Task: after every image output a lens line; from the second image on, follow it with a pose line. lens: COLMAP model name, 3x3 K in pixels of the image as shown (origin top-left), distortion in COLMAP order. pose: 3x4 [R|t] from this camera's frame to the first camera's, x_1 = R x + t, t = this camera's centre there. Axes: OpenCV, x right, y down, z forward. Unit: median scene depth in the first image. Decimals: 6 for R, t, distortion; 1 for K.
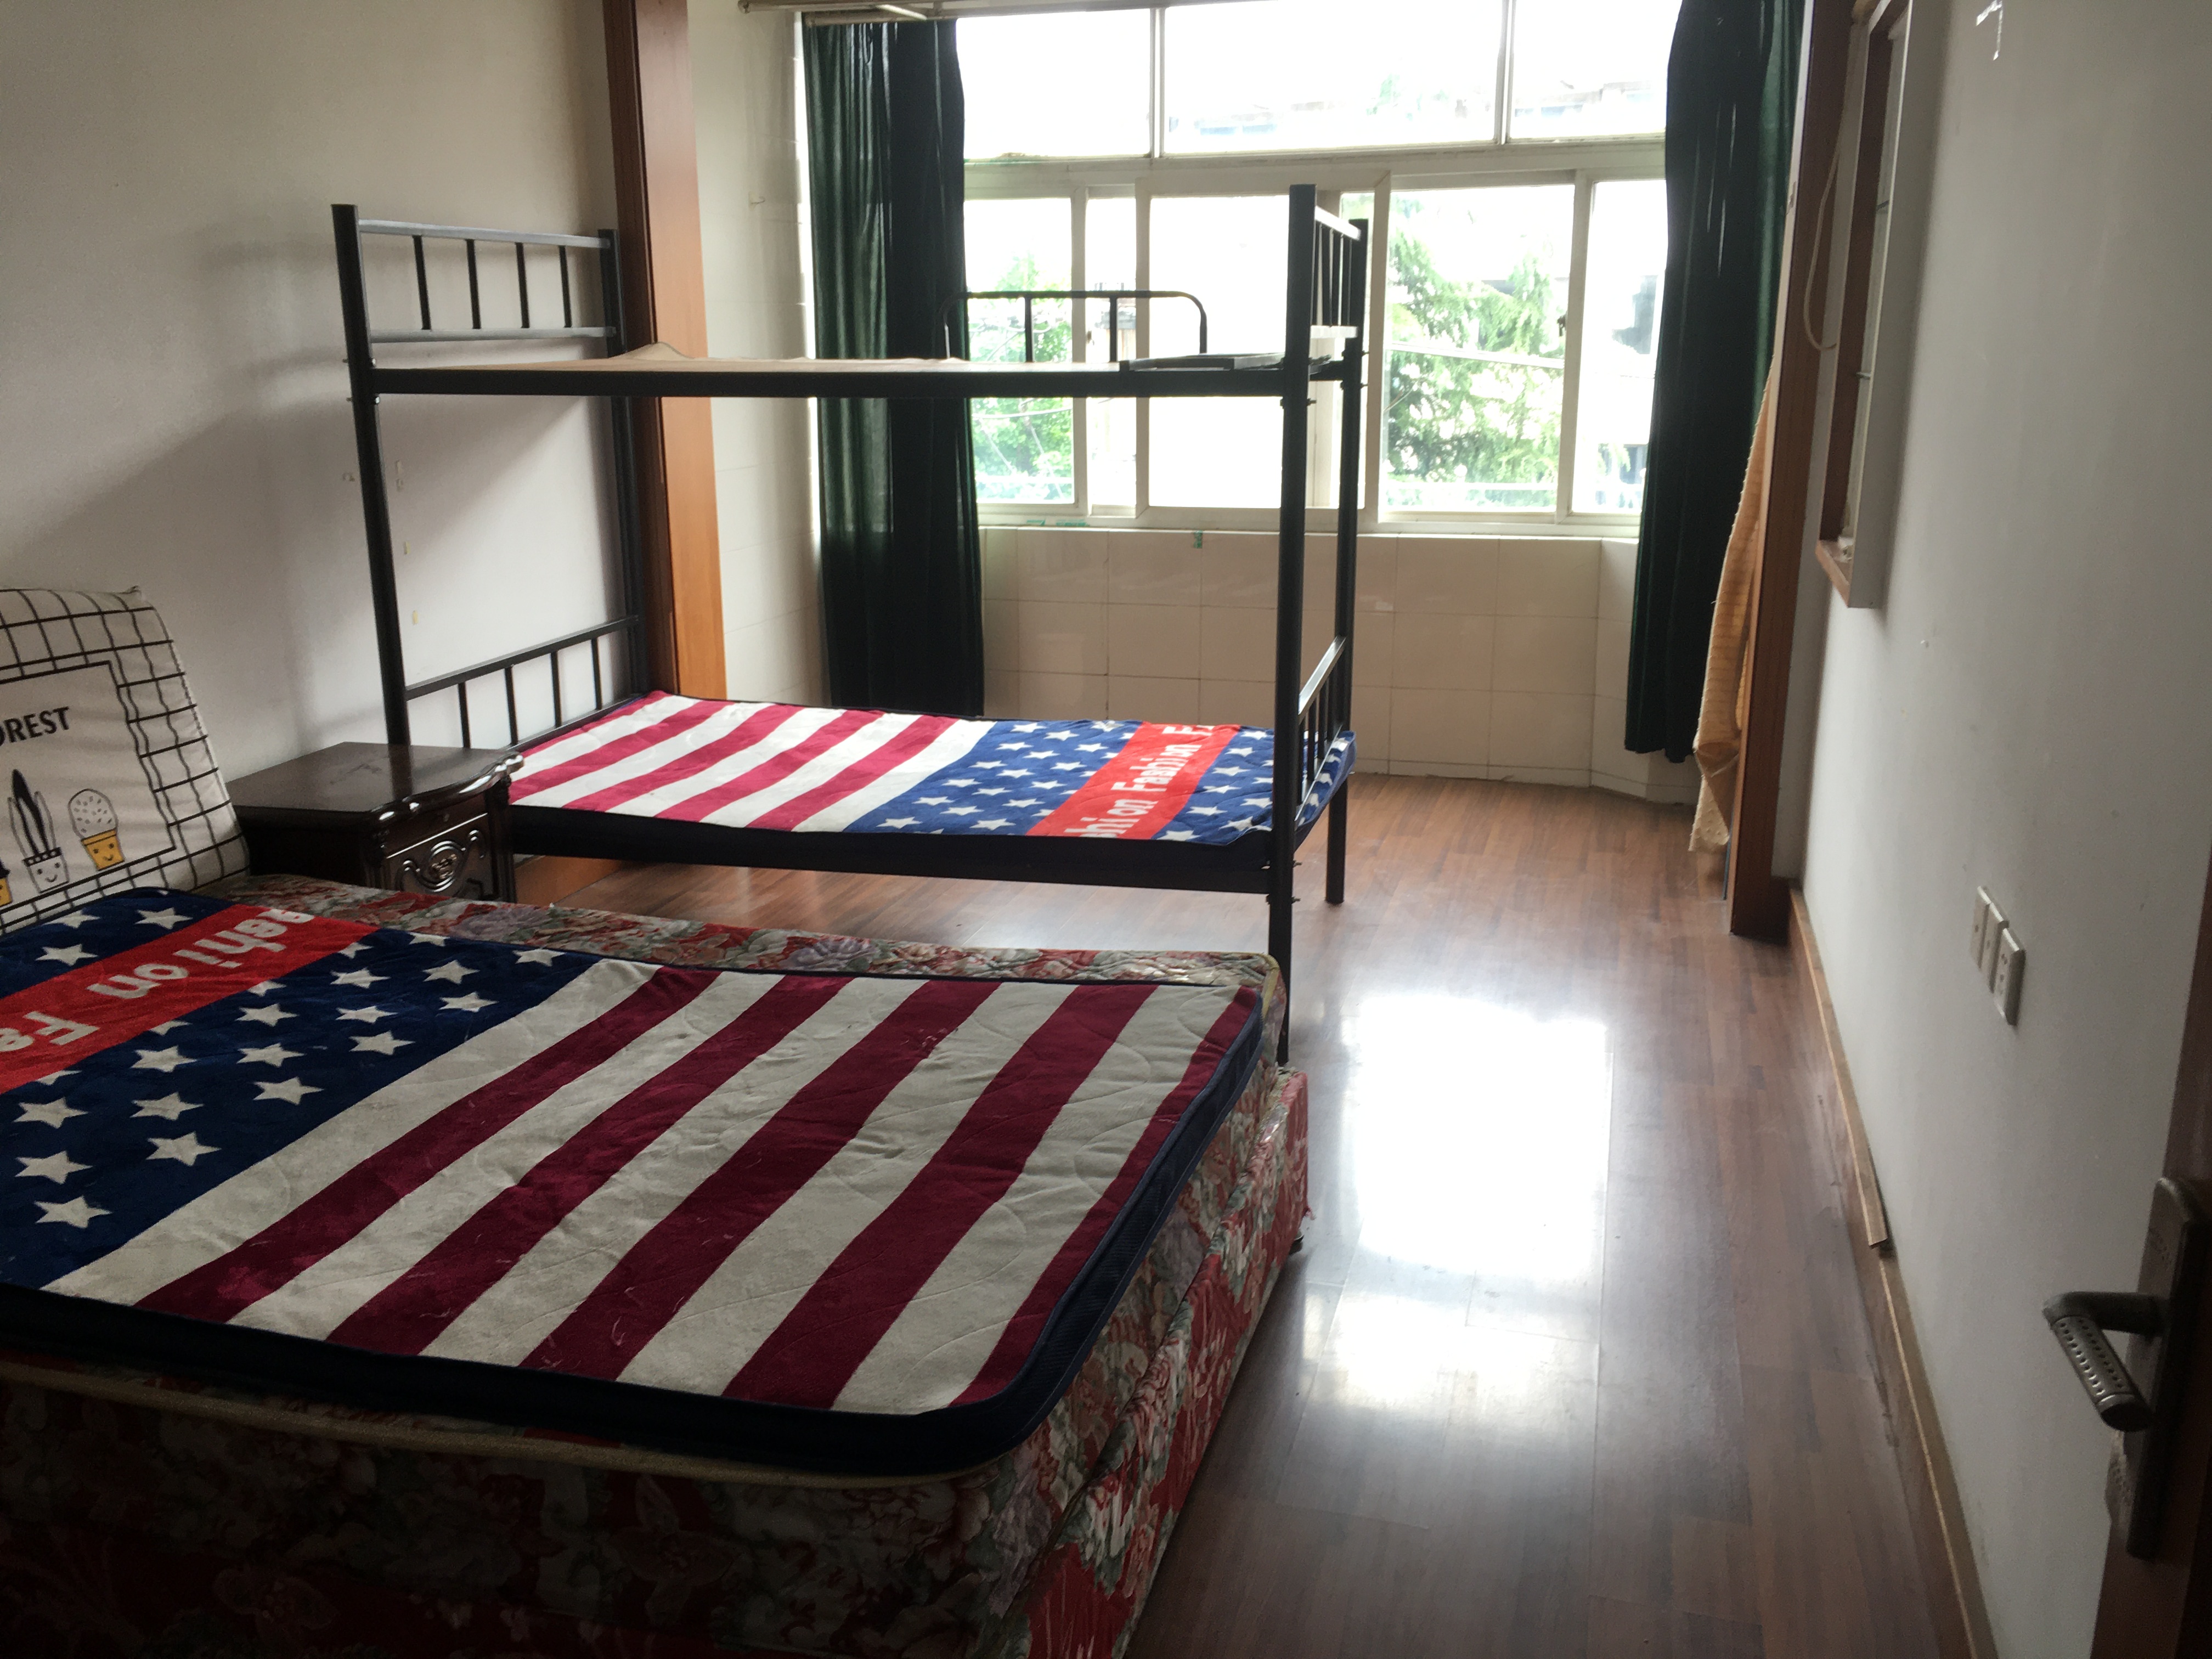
lens RADIAL K [[1894.5, 0, 1106.7], [0, 1894.5, 842.4], [0, 0, 1]] dist [0.062198, -0.051714]
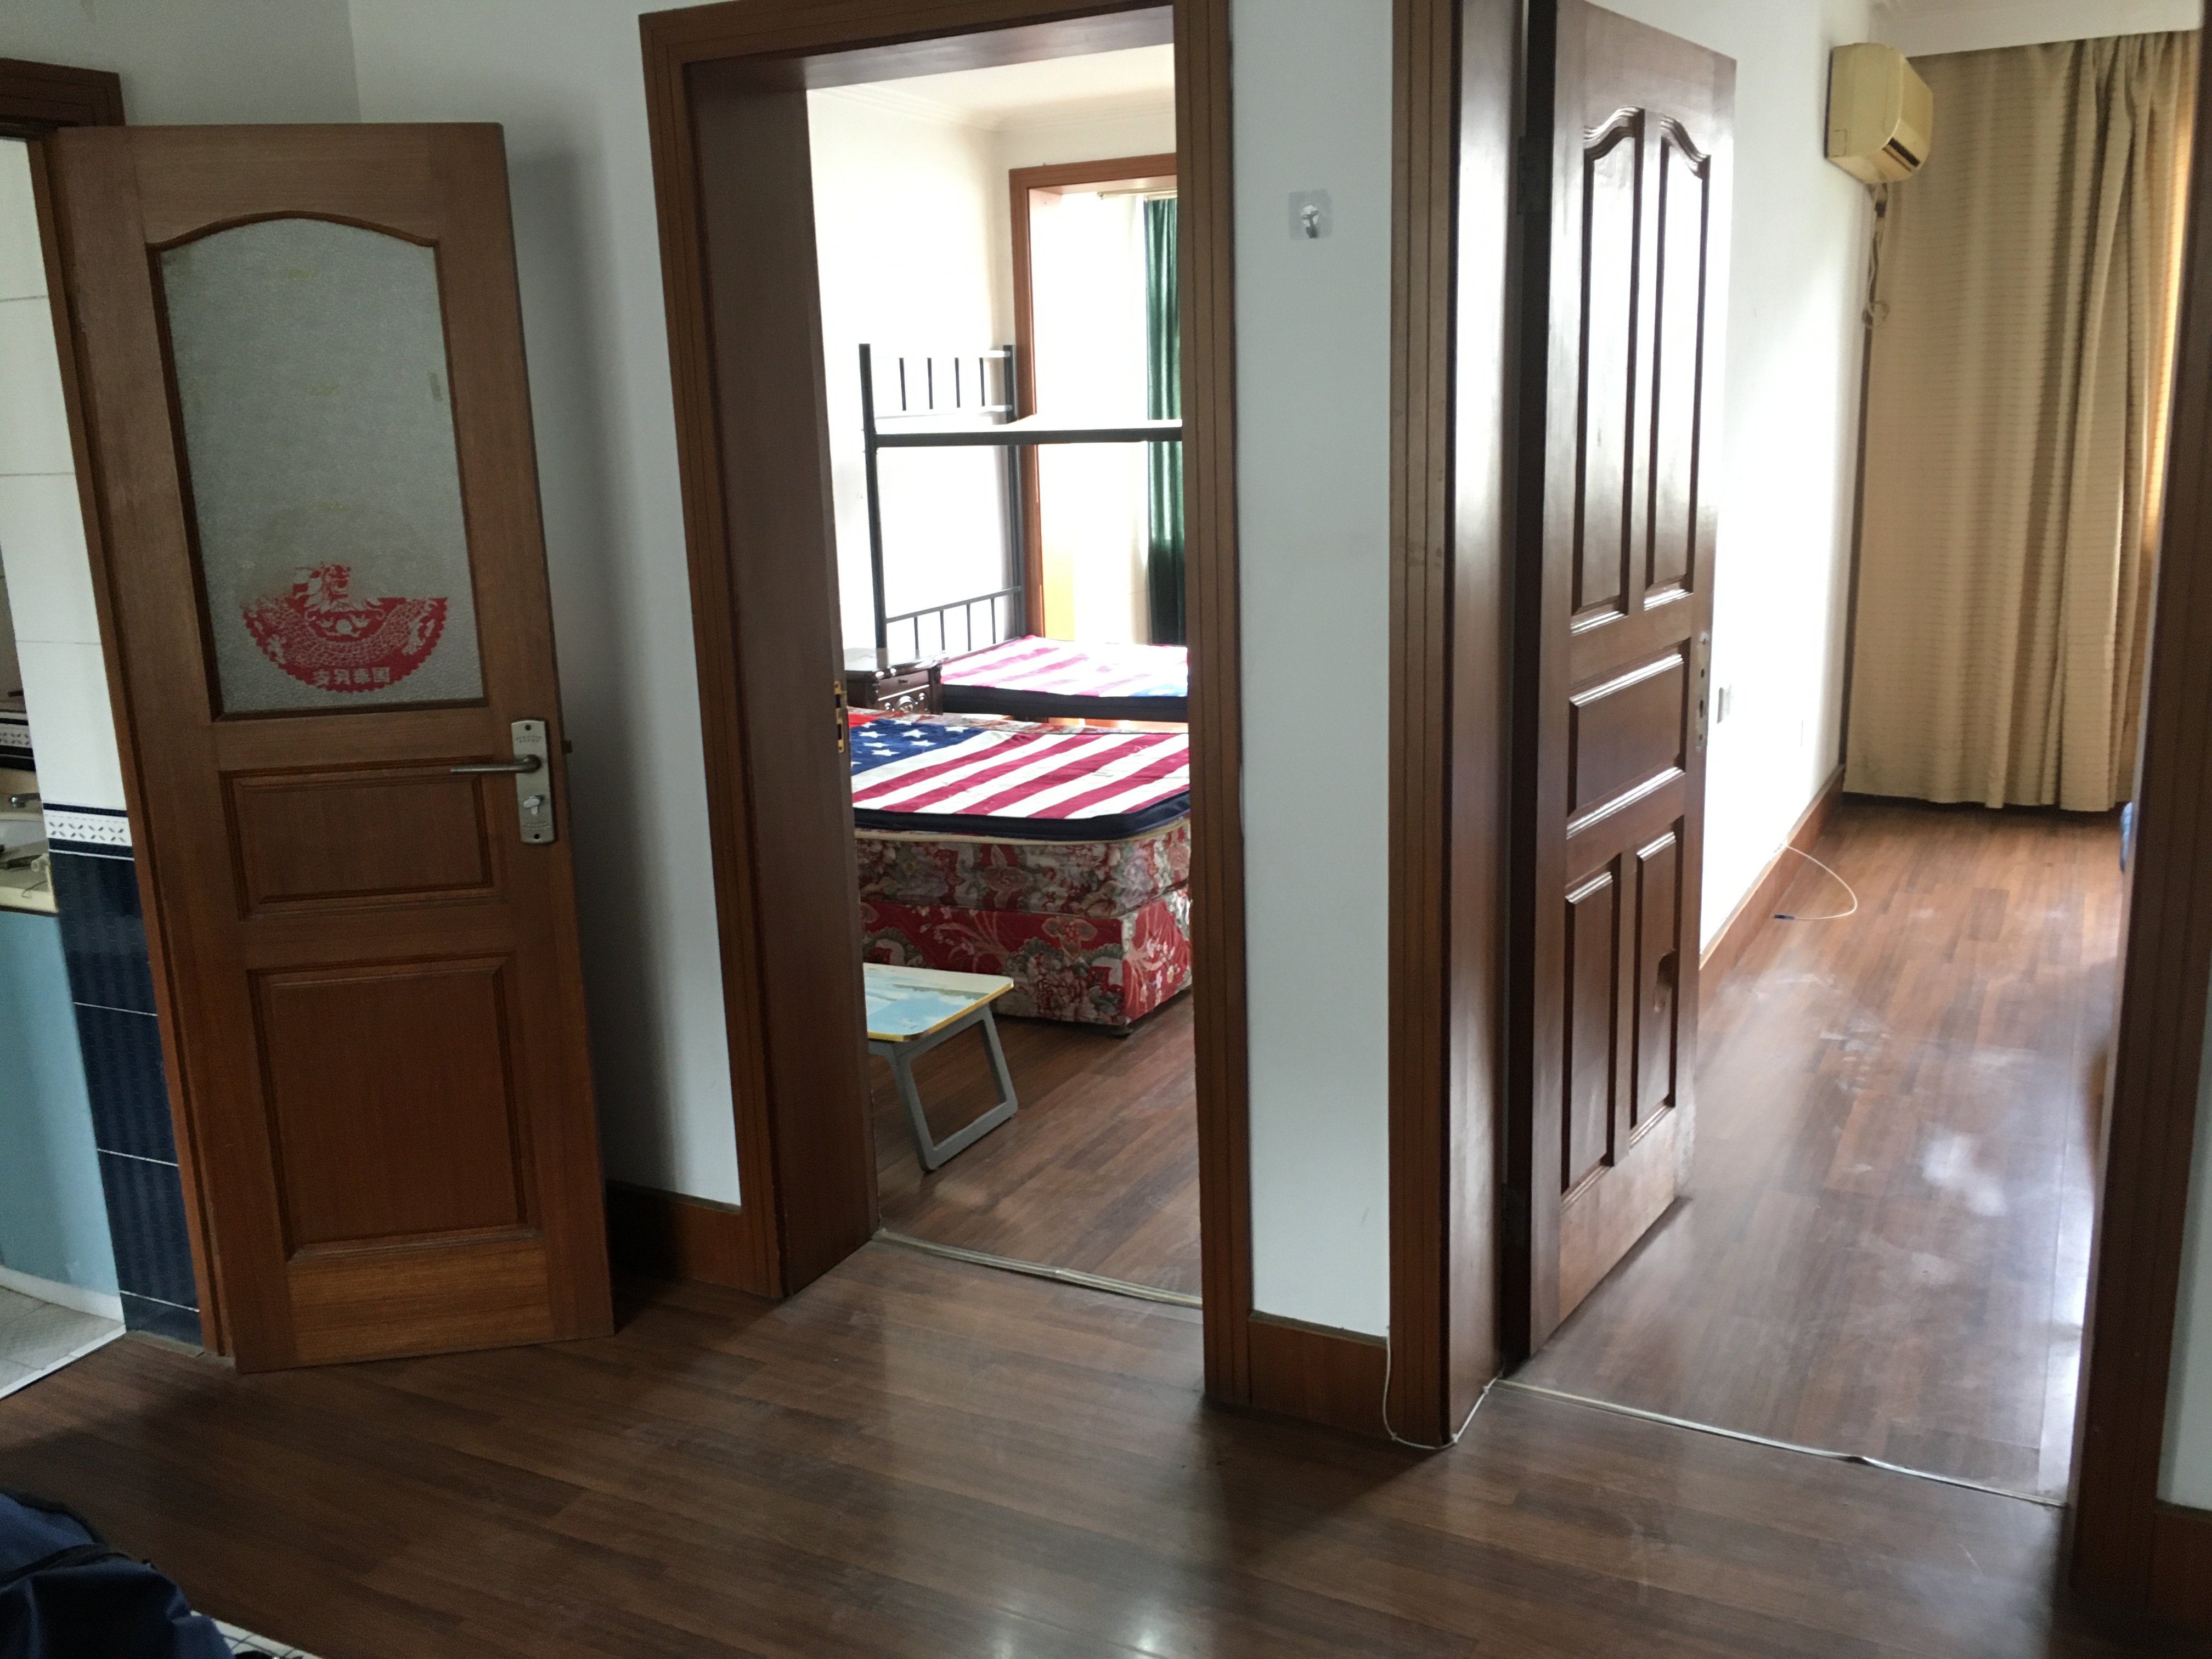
lens RADIAL K [[1894.5, 0, 1106.5], [0, 1894.5, 823.2], [0, 0, 1]] dist [0.062198, -0.051714]
pose [[0.978478, 0.019502, -0.205428, 0.257947], [-0.027394, 0.998989, -0.035642, 0.225551], [0.204526, 0.040503, 0.978023, -0.882610]]
